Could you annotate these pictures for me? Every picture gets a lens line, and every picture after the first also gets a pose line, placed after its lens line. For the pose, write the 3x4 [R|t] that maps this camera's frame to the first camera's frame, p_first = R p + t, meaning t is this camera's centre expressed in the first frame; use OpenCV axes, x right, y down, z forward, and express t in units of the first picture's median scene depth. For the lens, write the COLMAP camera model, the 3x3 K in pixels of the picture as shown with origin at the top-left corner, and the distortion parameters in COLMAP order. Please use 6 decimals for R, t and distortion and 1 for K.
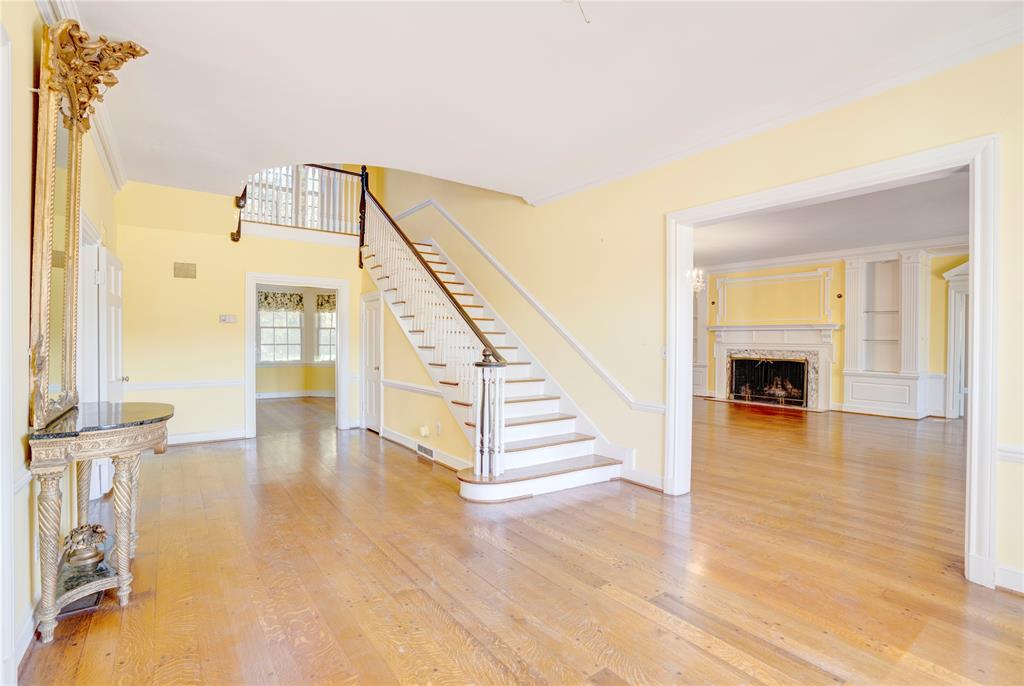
lens RADIAL K [[476.0, 0, 511.8], [0, 476.0, 340.4], [0, 0, 1]] dist [-0.035589, 0.005920]
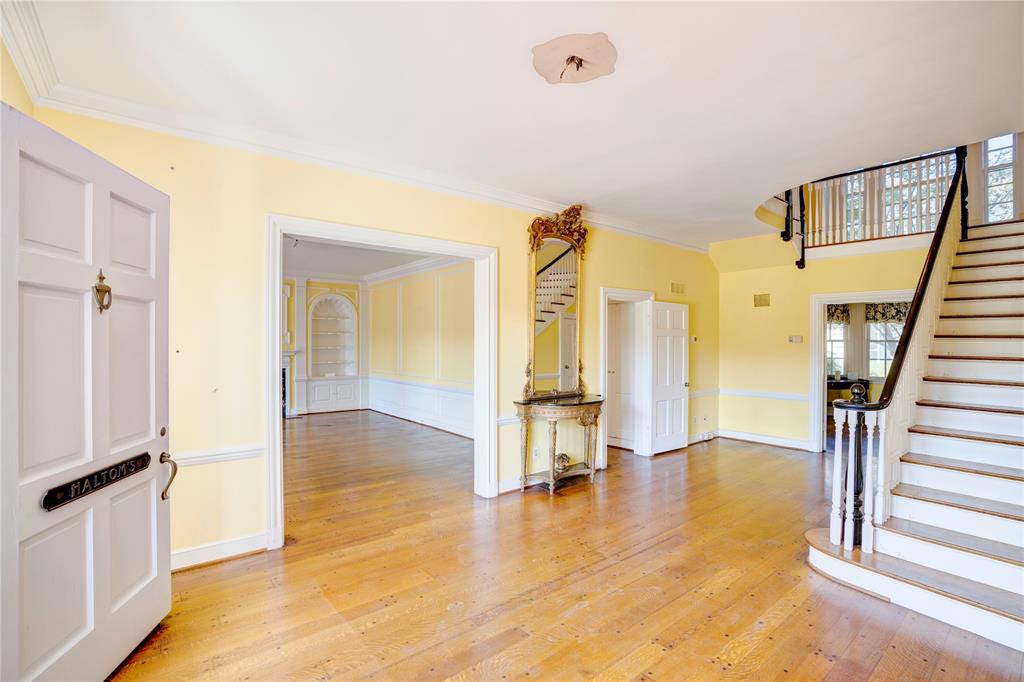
lens RADIAL K [[476.0, 0, 514.4], [0, 476.0, 344.1], [0, 0, 1]] dist [-0.035589, 0.005920]
pose [[0.052988, 0.001574, -0.998594, 0.253124], [-0.007254, 0.999973, 0.001192, -0.016988], [0.998569, 0.007180, 0.052998, 0.150744]]
